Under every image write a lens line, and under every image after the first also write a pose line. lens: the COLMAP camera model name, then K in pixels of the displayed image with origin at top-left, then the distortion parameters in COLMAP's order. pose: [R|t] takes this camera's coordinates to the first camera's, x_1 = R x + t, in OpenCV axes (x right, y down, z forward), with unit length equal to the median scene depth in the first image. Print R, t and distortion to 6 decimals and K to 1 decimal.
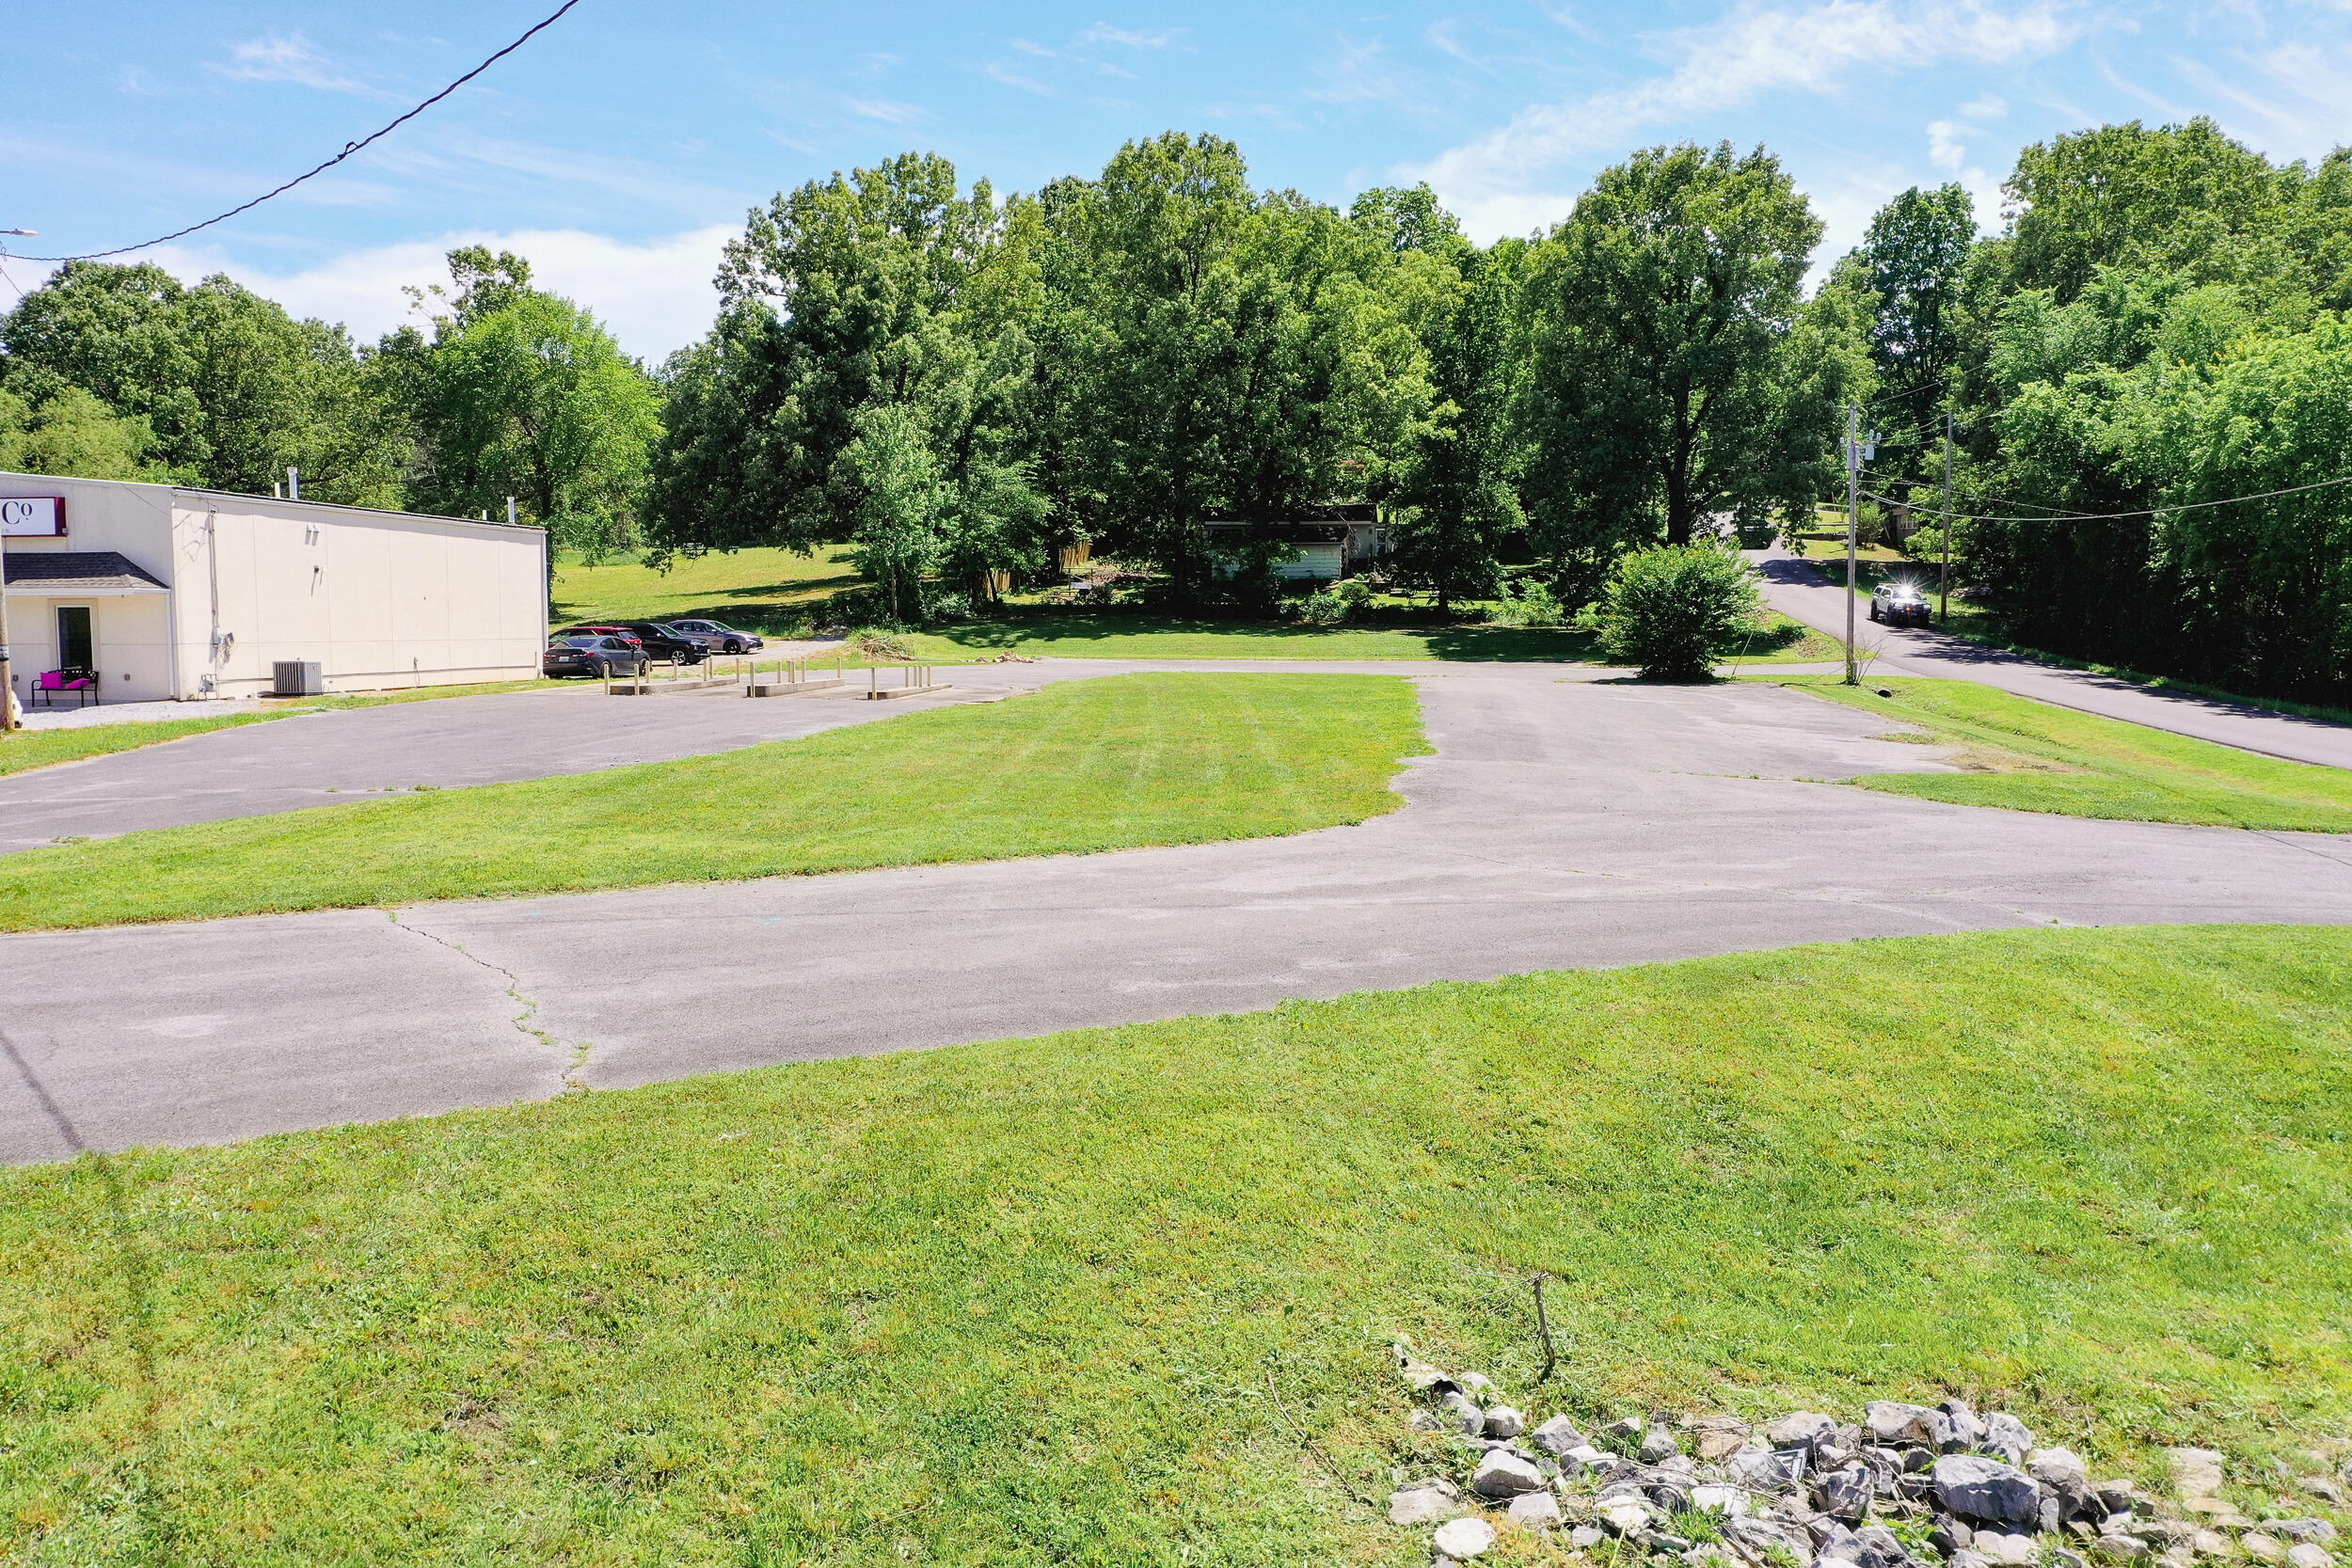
lens RADIAL K [[1838.2, 0, 1117.6], [0, 1838.2, 769.4], [0, 0, 1]] dist [-0.005047, 0.000671]
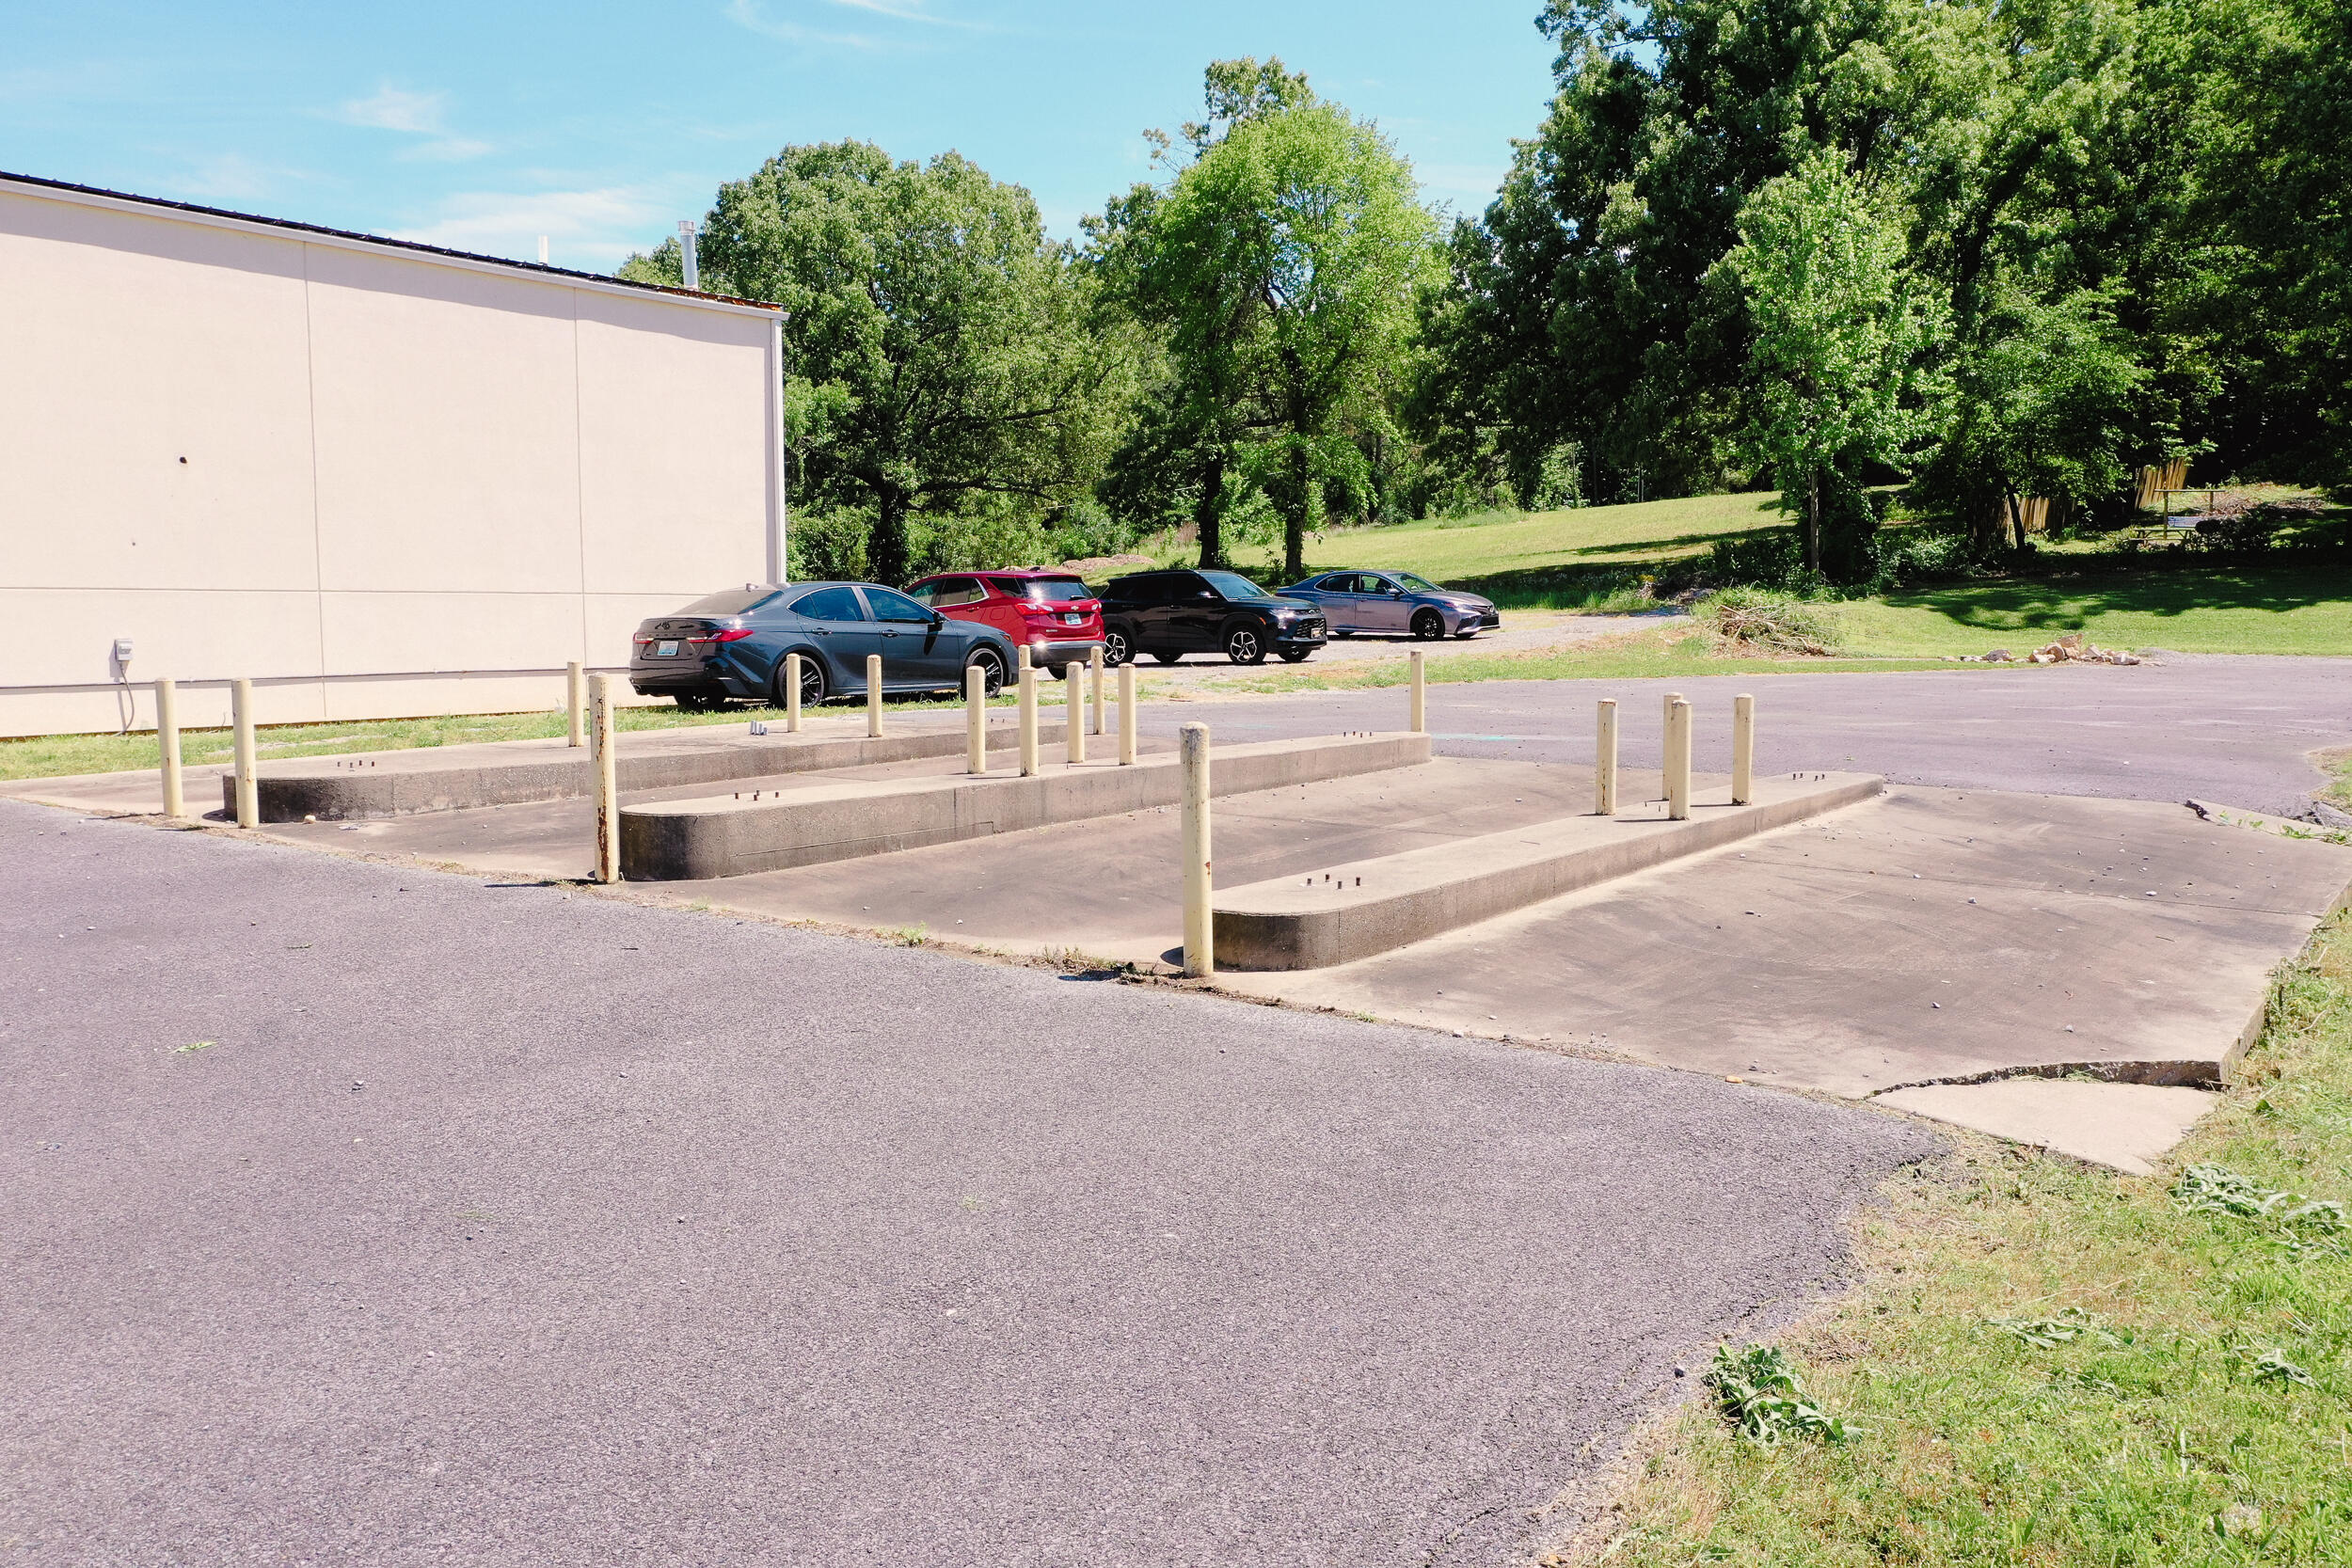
lens RADIAL K [[1838.2, 0, 1117.6], [0, 1838.2, 769.4], [0, 0, 1]] dist [-0.005047, 0.000671]
pose [[0.871729, 0.045003, -0.487918, -0.031256], [-0.039631, 0.998987, 0.021336, -0.026023], [0.488384, 0.000738, 0.872629, 0.390055]]
